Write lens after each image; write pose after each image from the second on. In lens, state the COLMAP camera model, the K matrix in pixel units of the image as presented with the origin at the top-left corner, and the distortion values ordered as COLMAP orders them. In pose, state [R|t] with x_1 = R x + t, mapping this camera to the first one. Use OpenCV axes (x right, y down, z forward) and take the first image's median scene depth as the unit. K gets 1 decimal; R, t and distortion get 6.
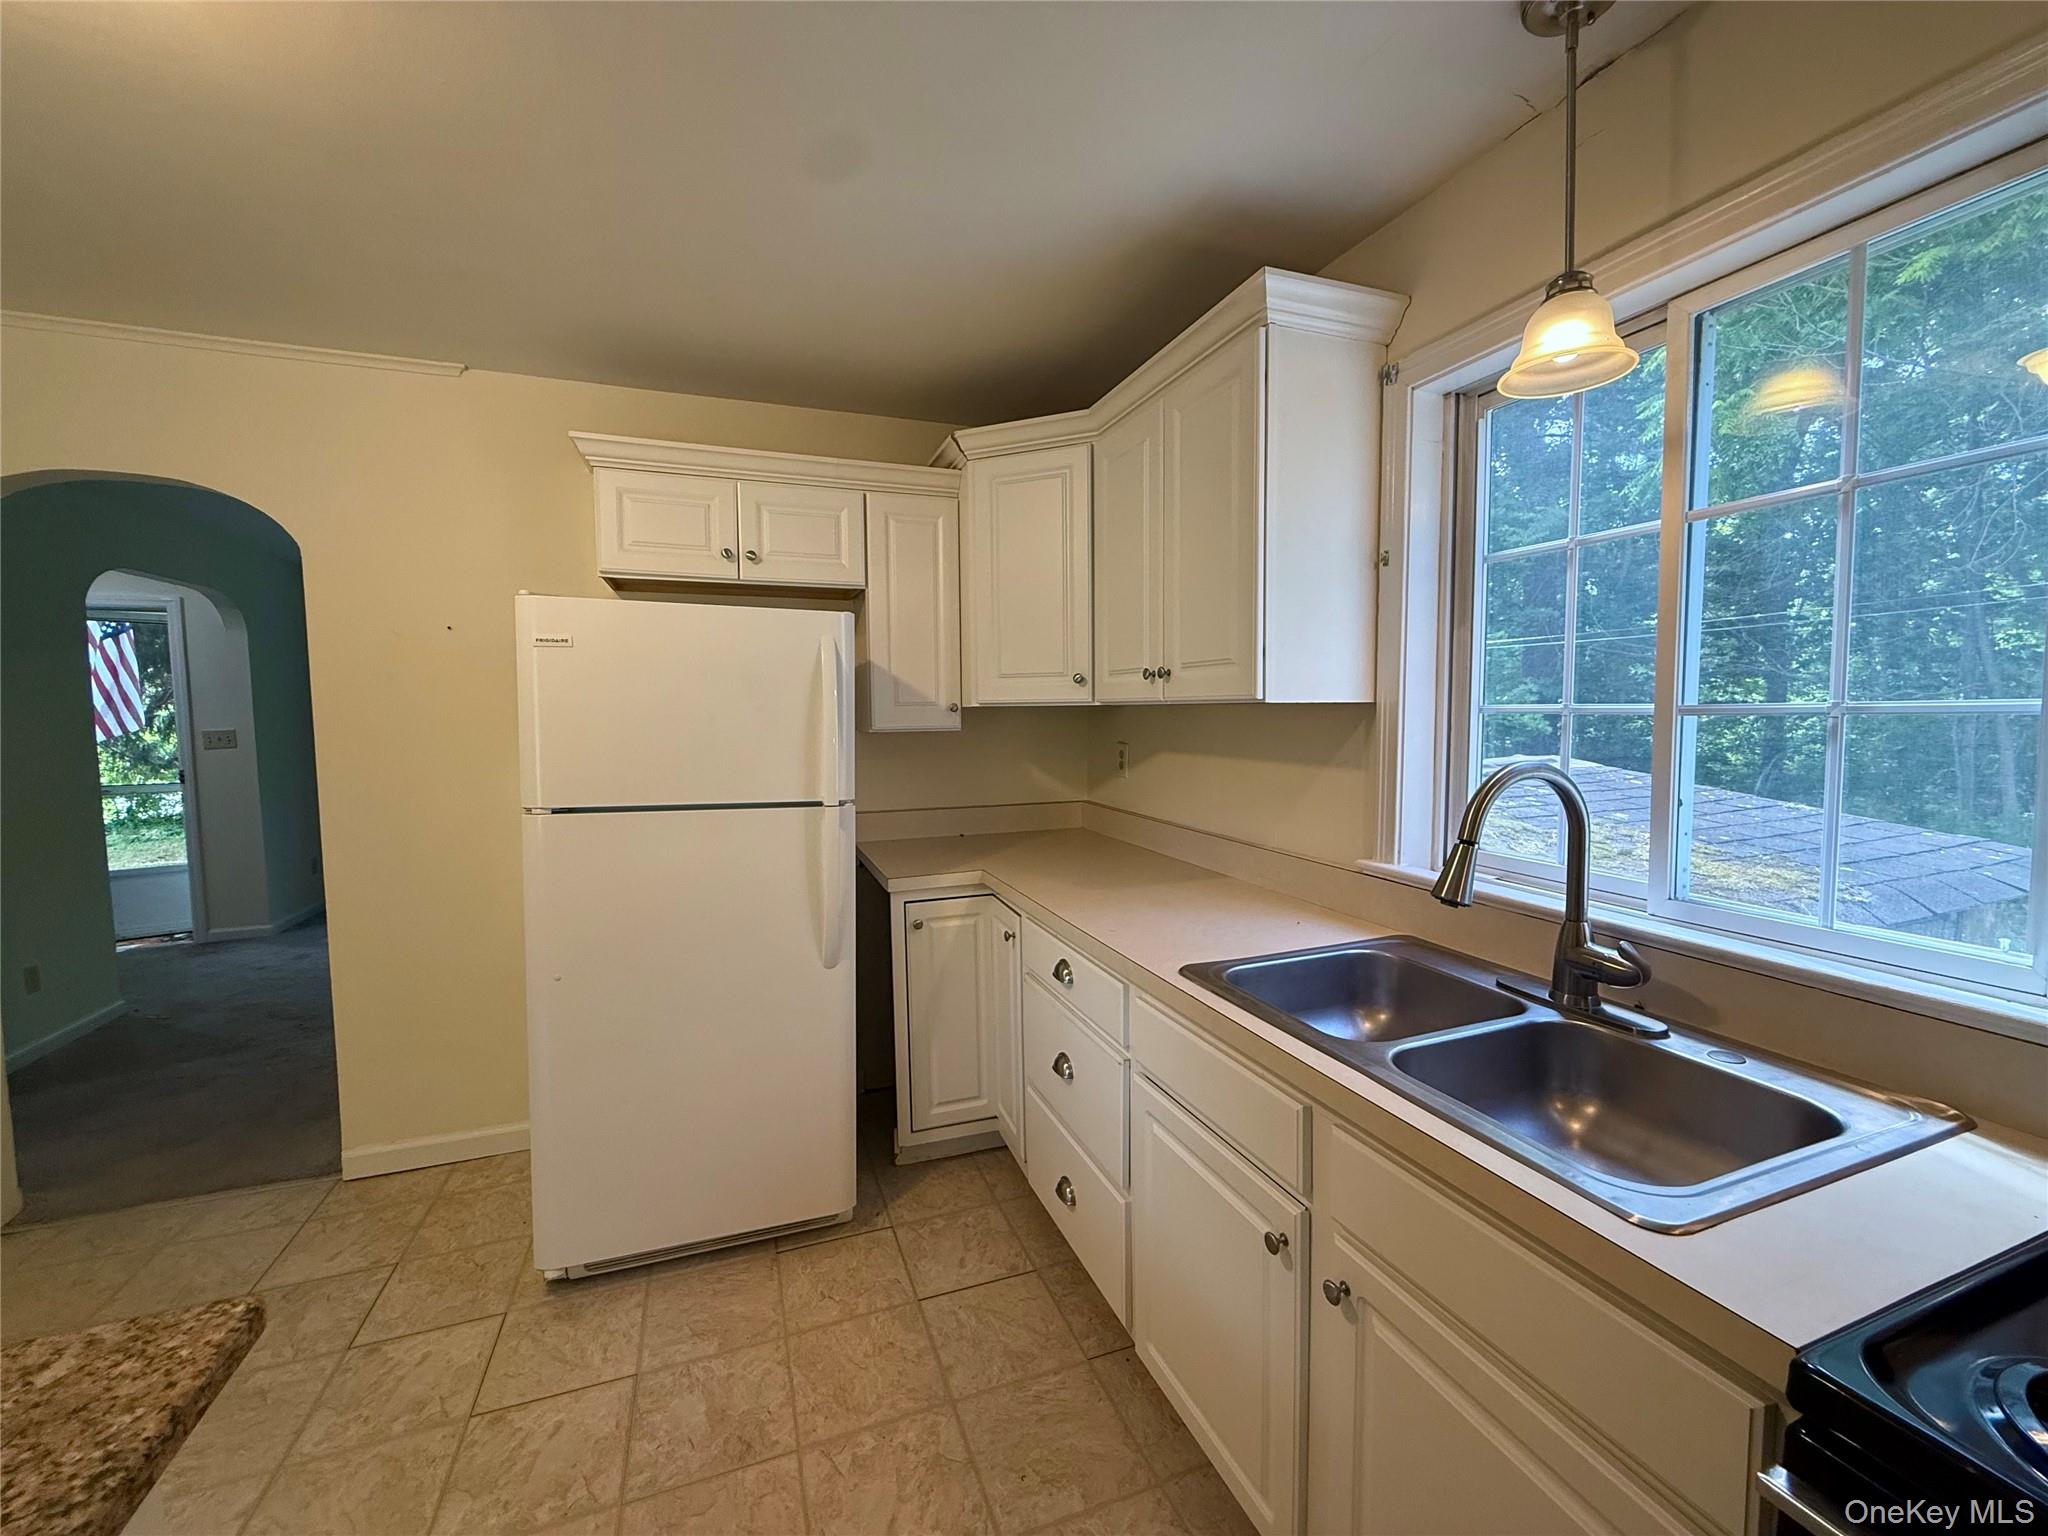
lens RADIAL K [[817.0, 0, 1018.2], [0, 817.0, 766.7], [0, 0, 1]] dist [0.000369, 0.000688]
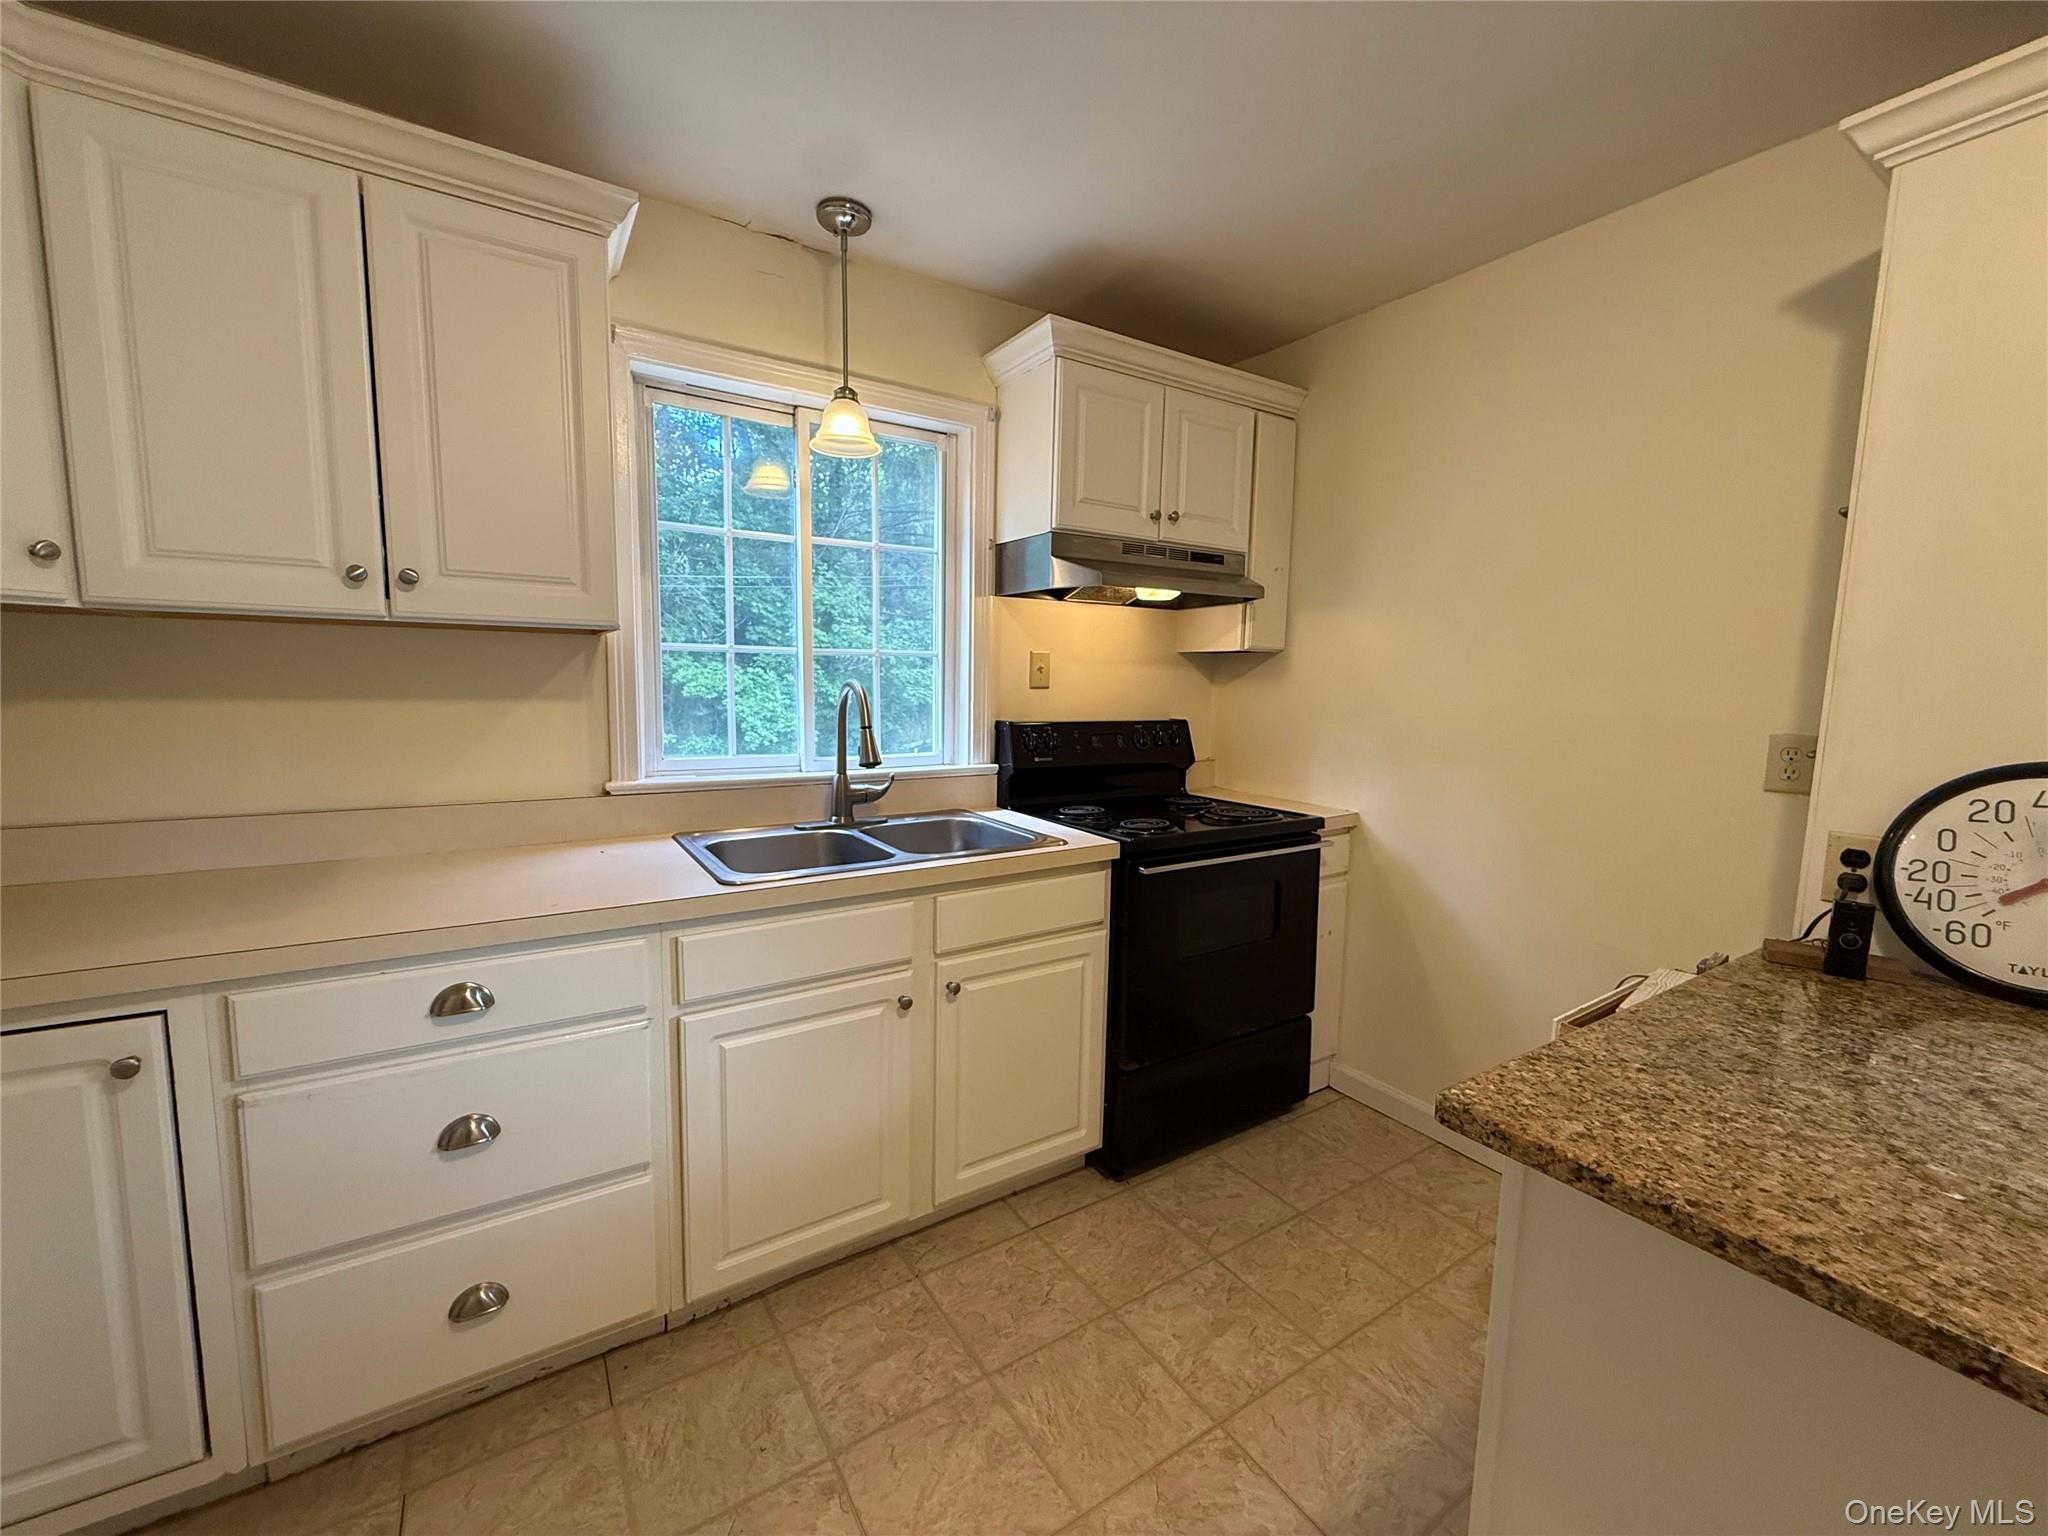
lens RADIAL K [[817.0, 0, 1017.3], [0, 817.0, 766.7], [0, 0, 1]] dist [0.000369, 0.000688]
pose [[-0.210287, -0.102348, 0.972268, -0.665669], [0.053897, 0.991779, 0.116058, -0.002530], [-0.976153, 0.076808, -0.203042, 0.630555]]
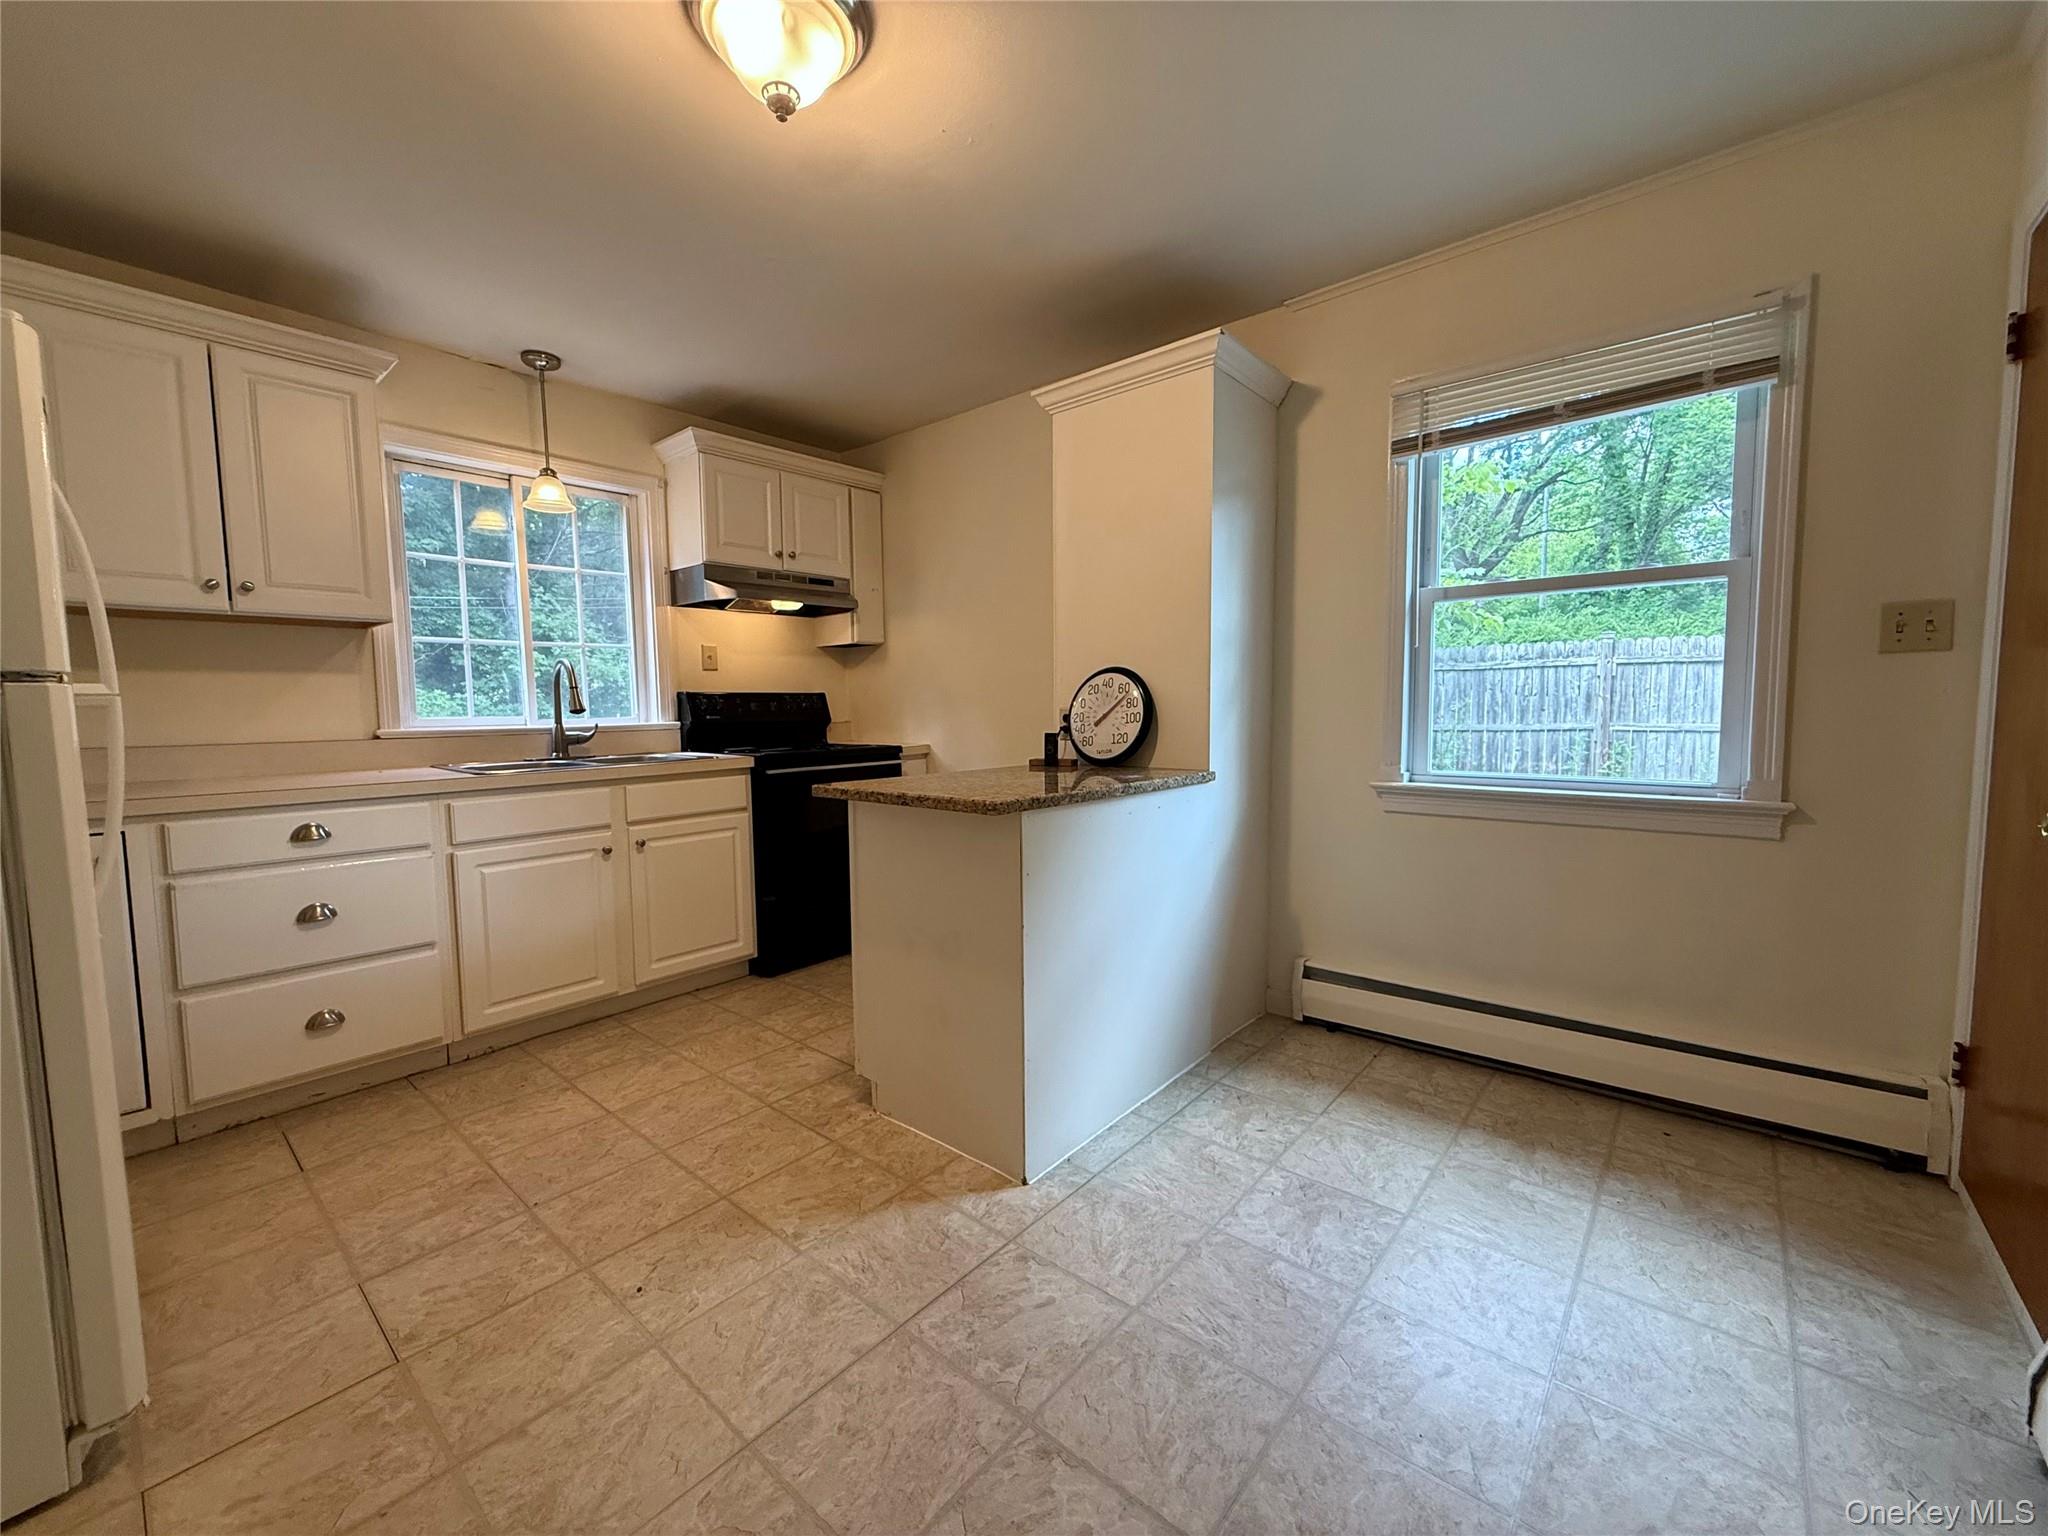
lens RADIAL K [[817.0, 0, 1016.1], [0, 817.0, 766.9], [0, 0, 1]] dist [0.000369, 0.000688]
pose [[-0.480486, -0.053164, 0.875389, -1.397202], [0.081065, 0.991195, 0.104692, 0.107908], [-0.873248, 0.121266, -0.471946, 0.621358]]
